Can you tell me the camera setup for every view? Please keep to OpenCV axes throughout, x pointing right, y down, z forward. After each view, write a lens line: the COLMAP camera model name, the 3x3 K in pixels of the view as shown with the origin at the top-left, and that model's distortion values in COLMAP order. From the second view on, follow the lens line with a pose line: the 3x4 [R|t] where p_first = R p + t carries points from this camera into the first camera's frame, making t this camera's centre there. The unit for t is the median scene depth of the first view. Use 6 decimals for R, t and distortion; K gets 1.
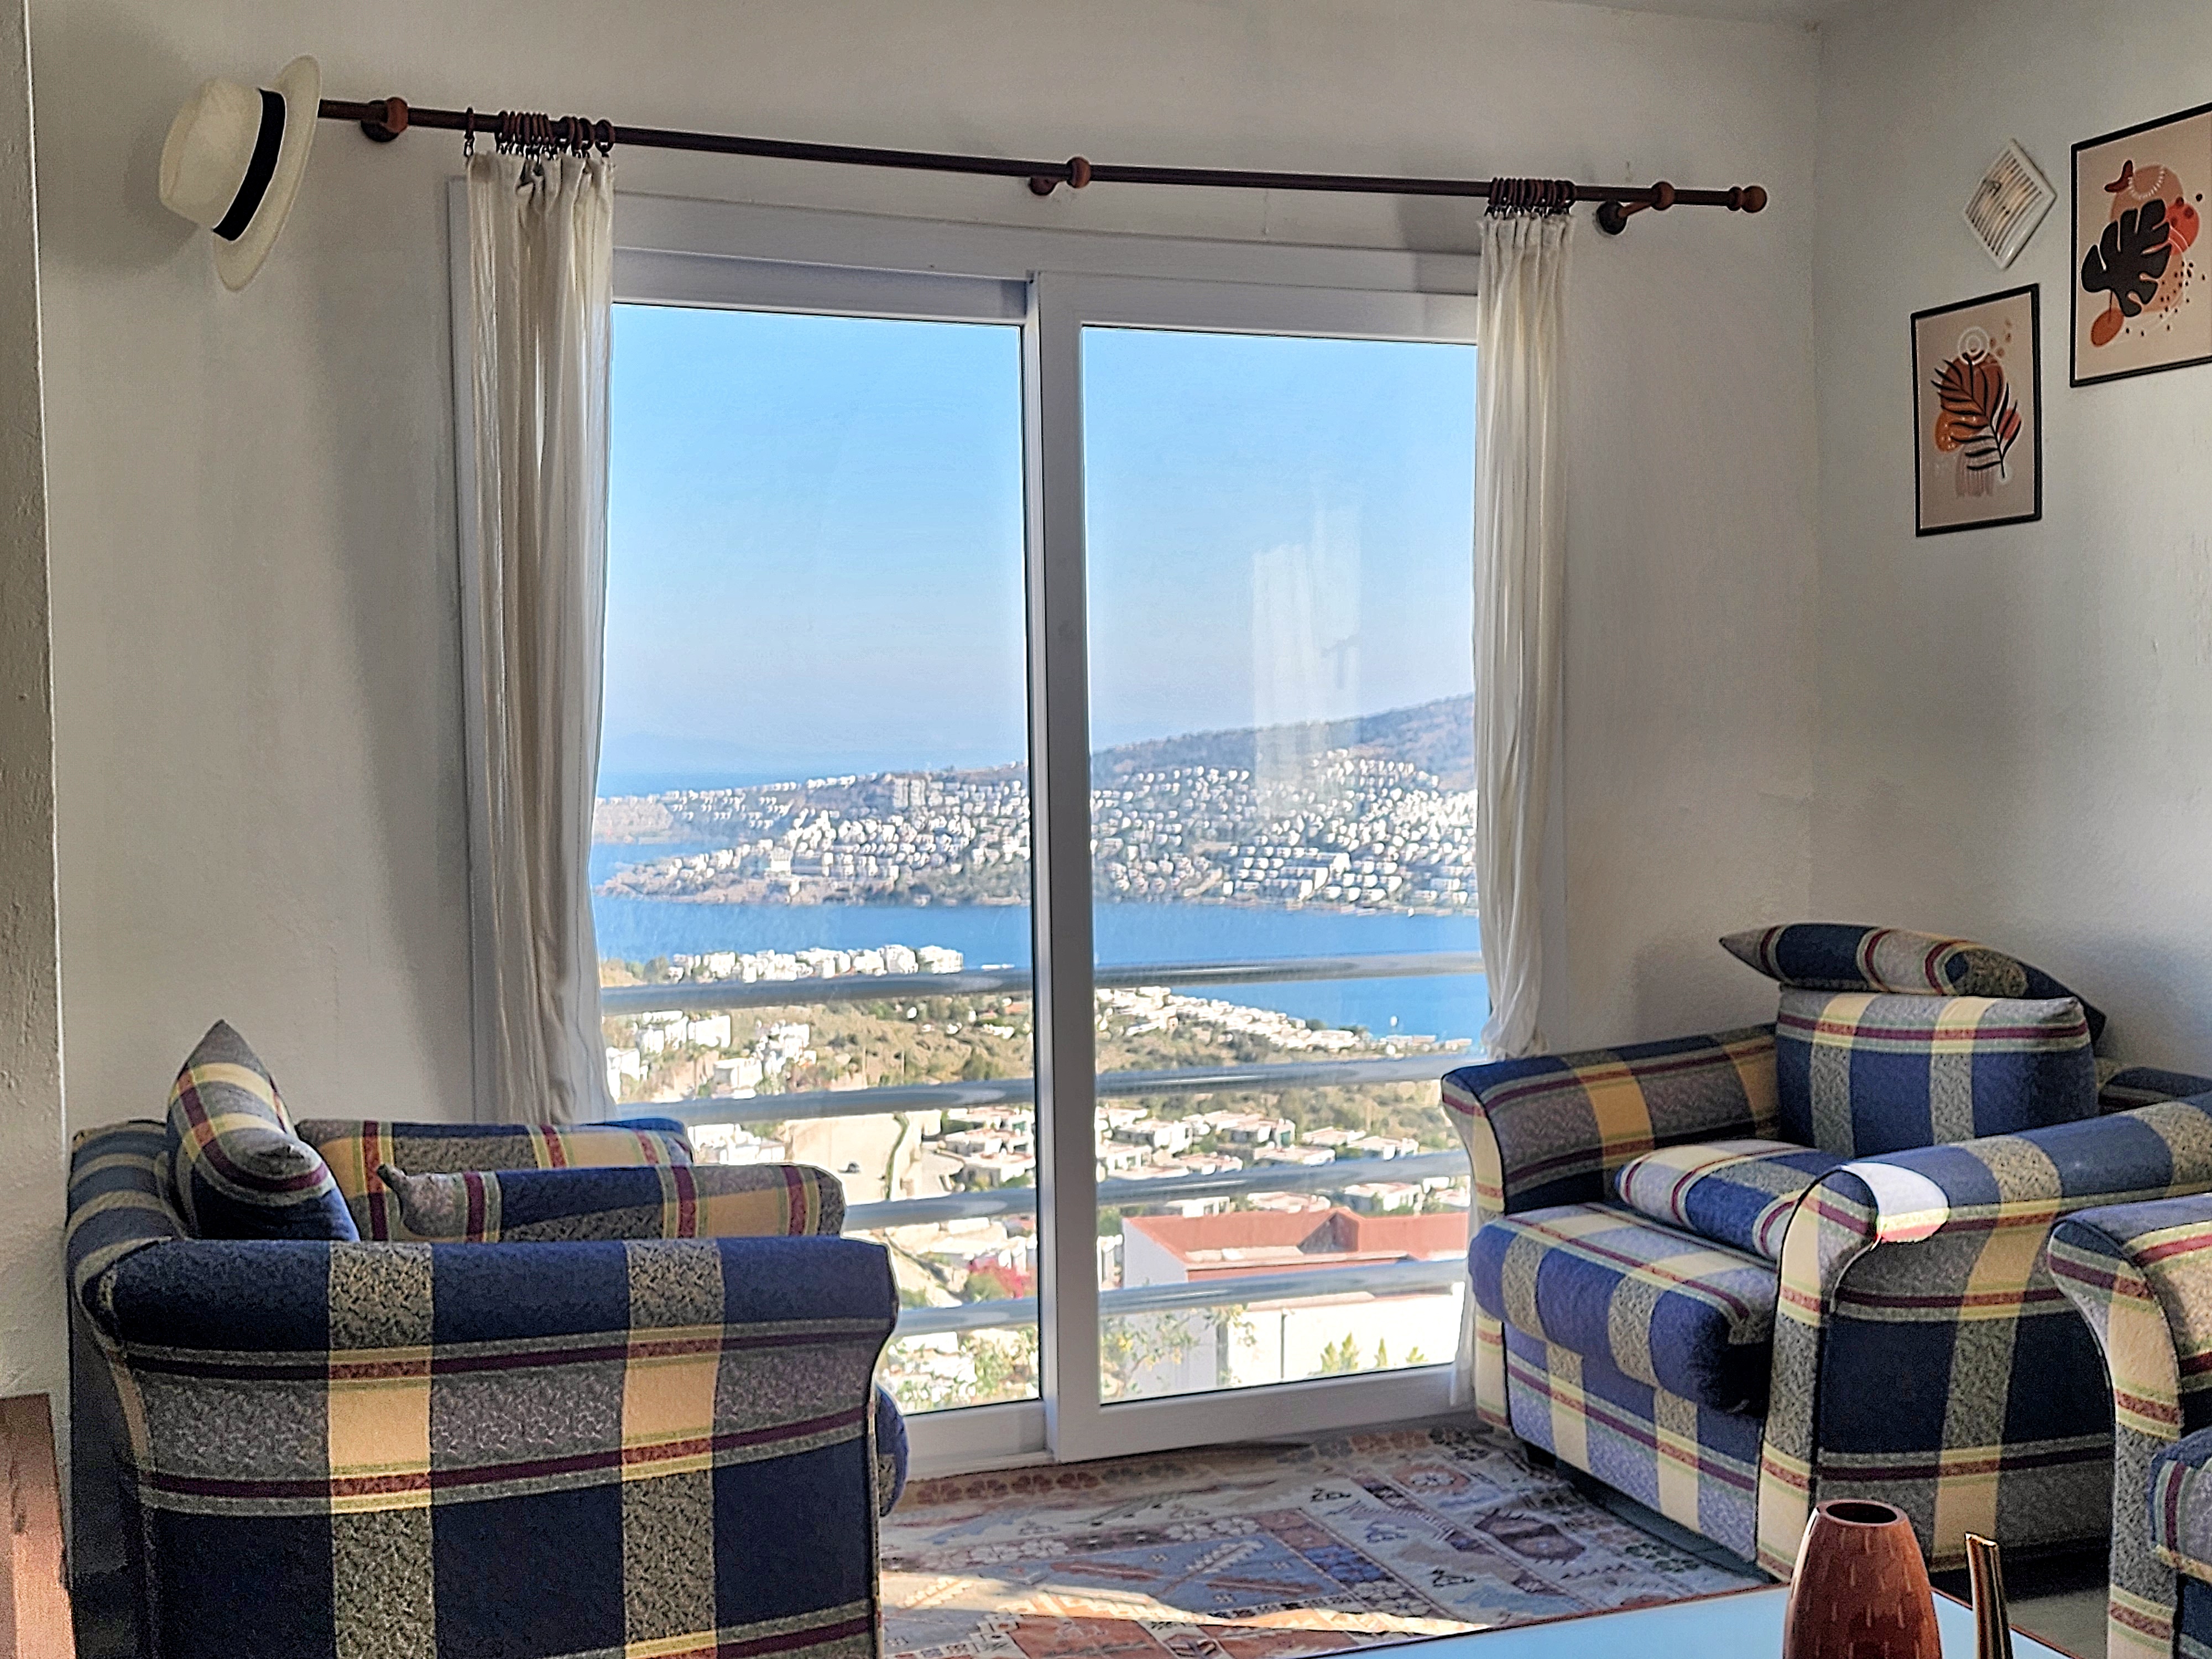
lens RADIAL K [[2482.5, 0, 1101.3], [0, 2482.5, 808.1], [0, 0, 1]] dist [0.060527, 0.000000]
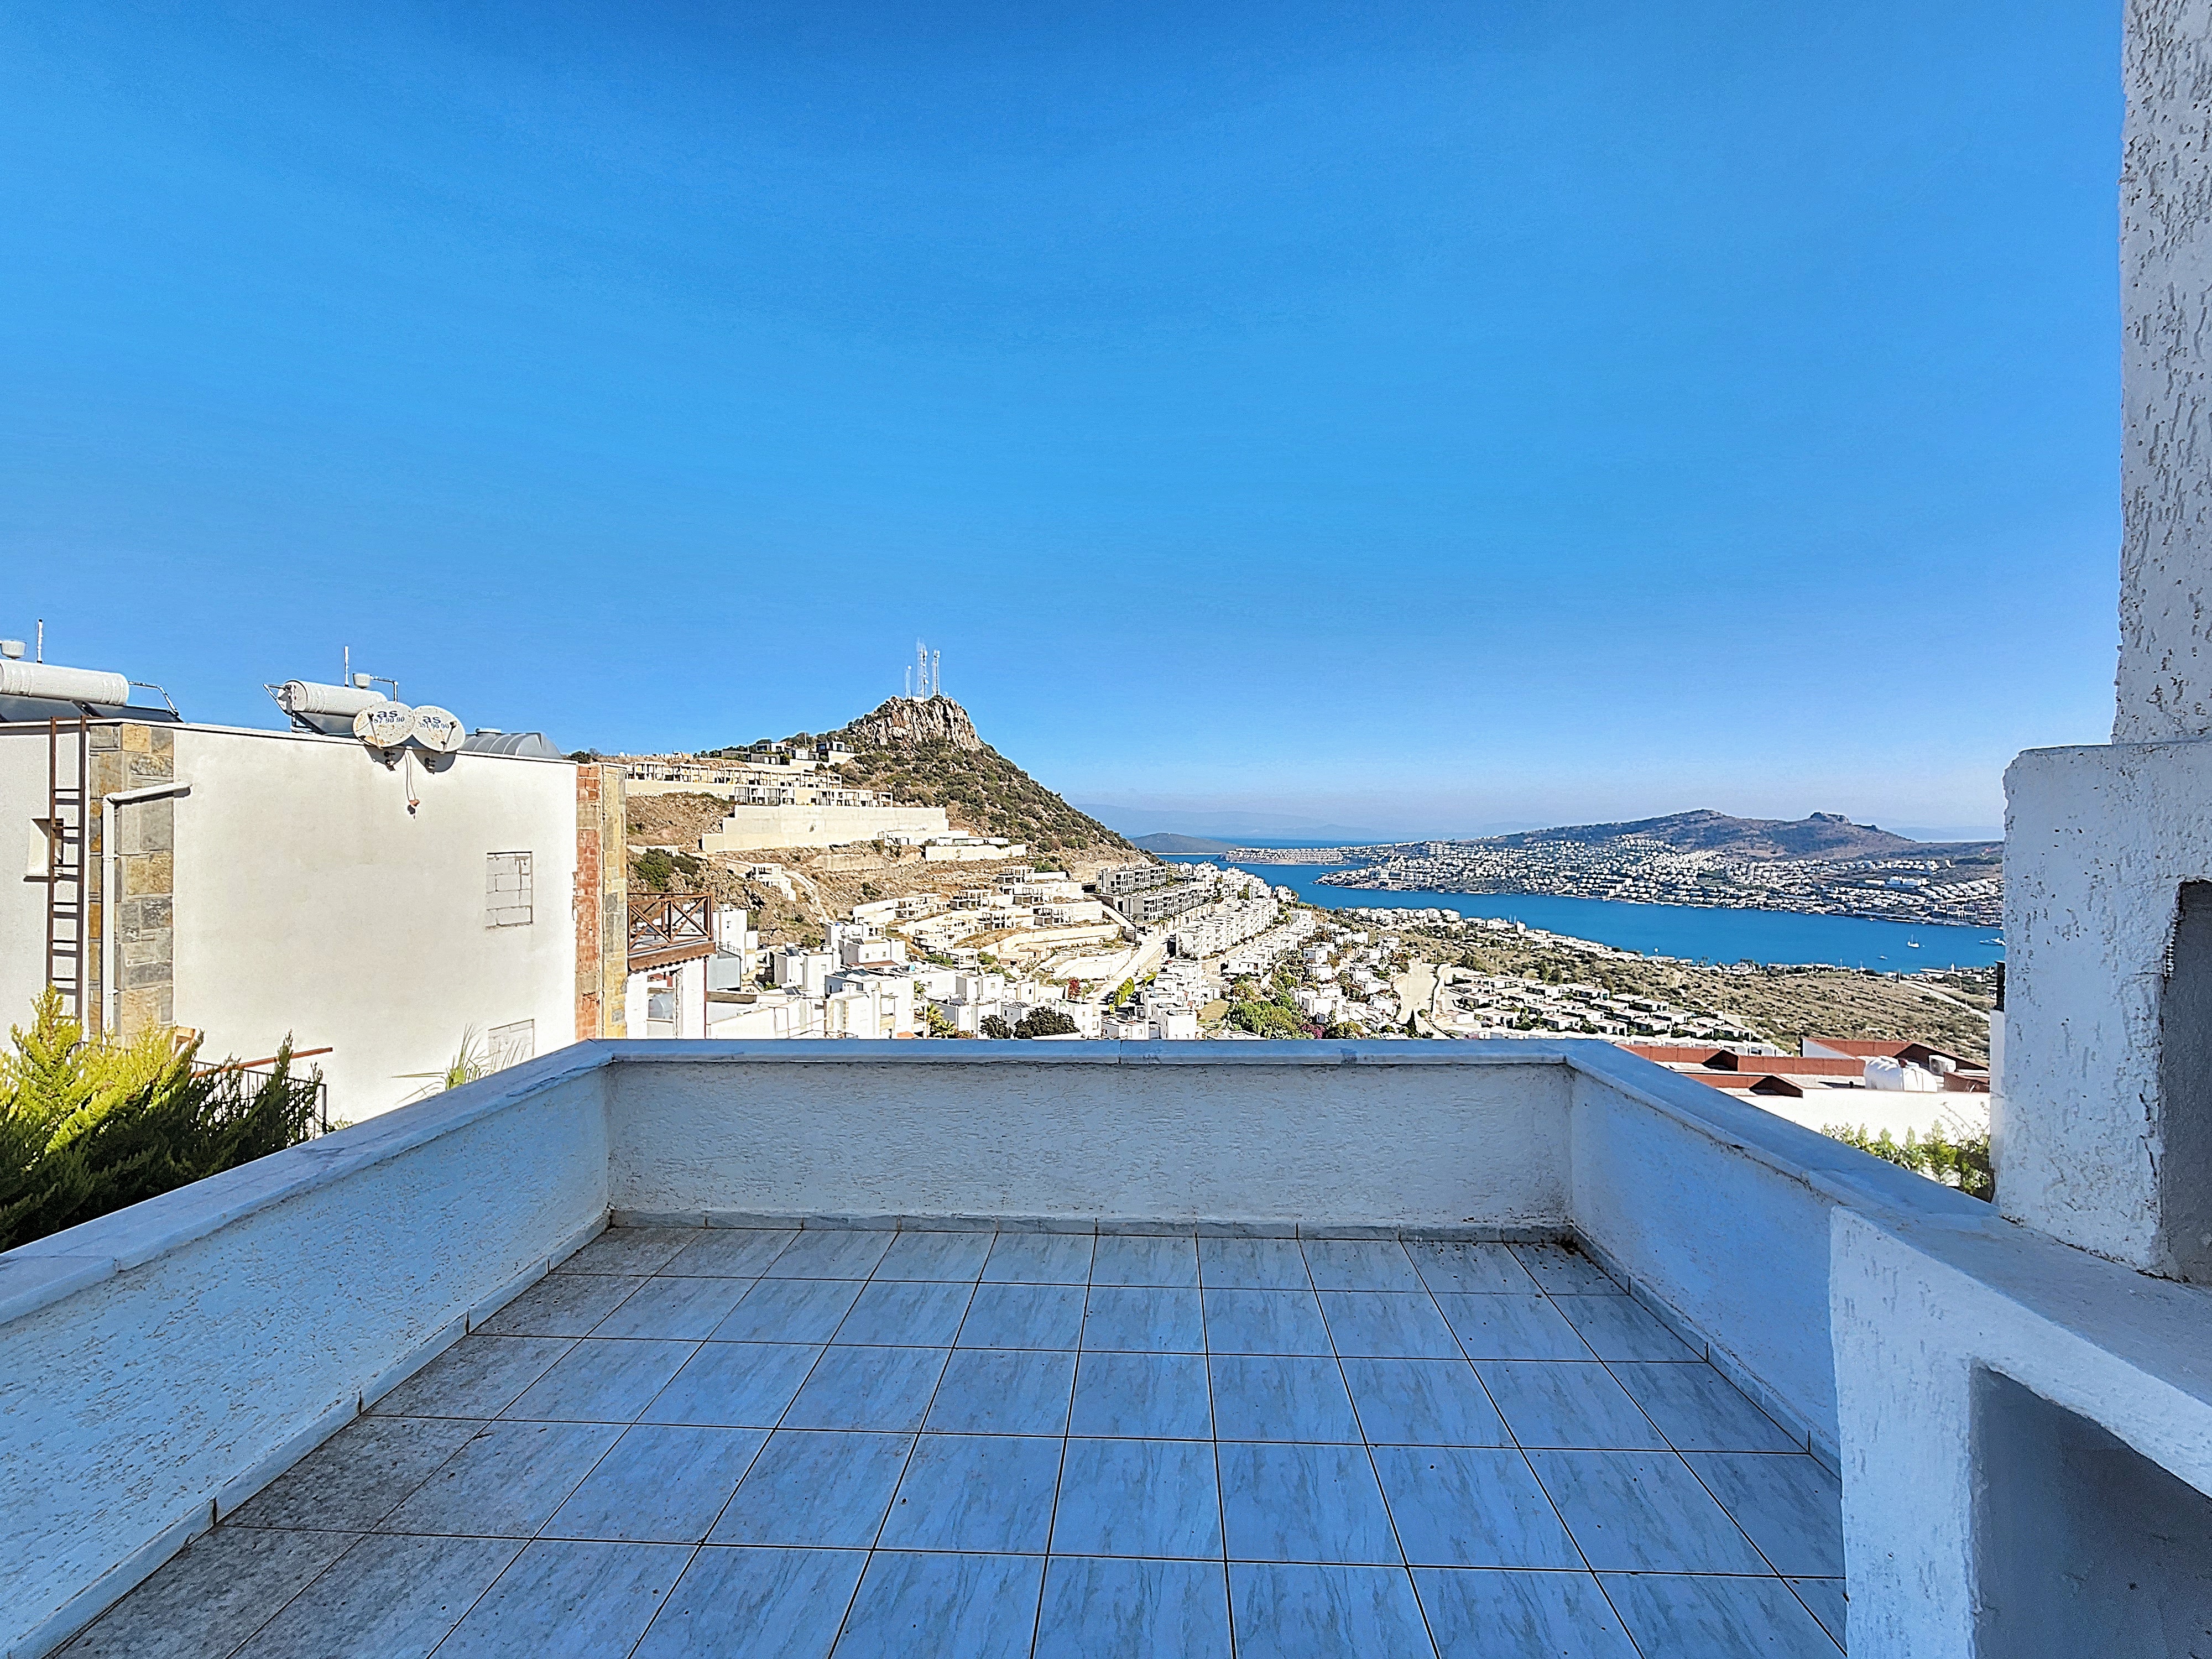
lens RADIAL K [[906.3, 0, 1111.4], [0, 906.3, 830.6], [0, 0, 1]] dist [-0.001571, 0.000343]
pose [[0.912535, 0.011585, -0.408835, -0.691703], [-0.021284, 0.999589, -0.019182, -0.026182], [0.408445, 0.026206, 0.912407, 0.497685]]
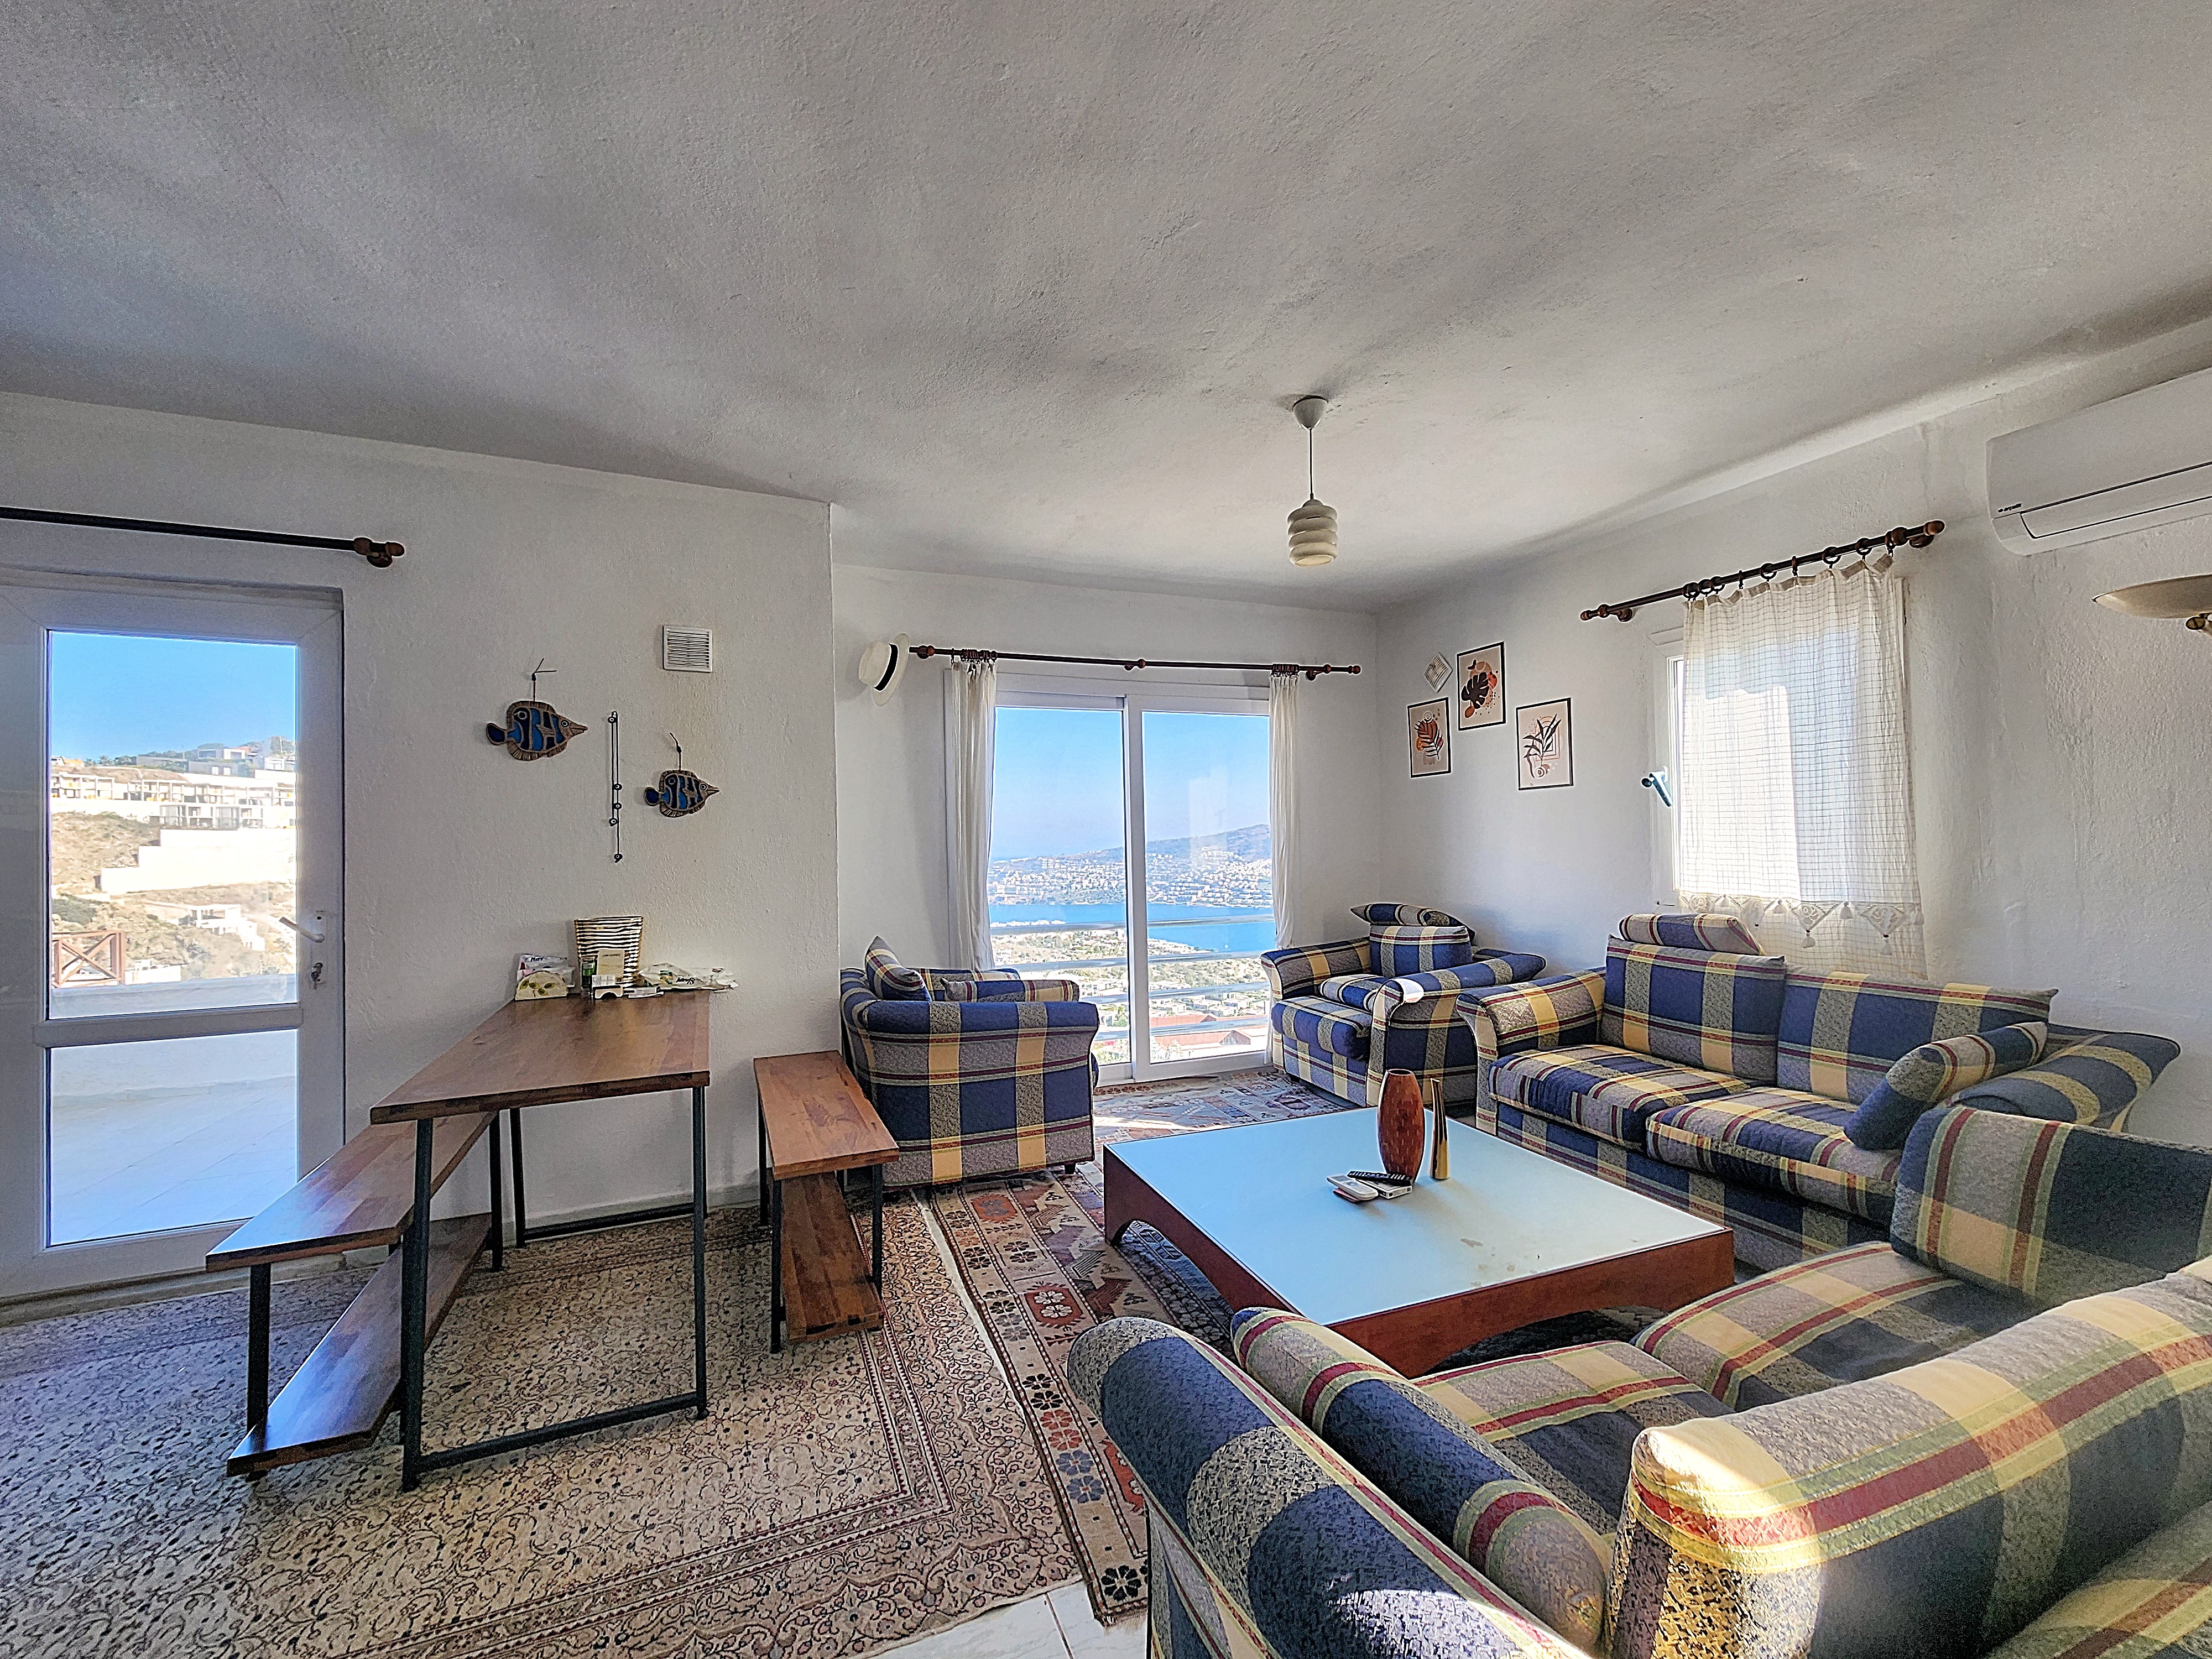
lens RADIAL K [[906.3, 0, 1117.0], [0, 906.3, 829.4], [0, 0, 1]] dist [-0.001571, 0.000343]
pose [[0.999975, -0.006758, -0.001892, -0.038234], [0.006668, 0.999019, -0.043773, 0.001891], [0.002186, 0.043760, 0.999040, -0.122750]]
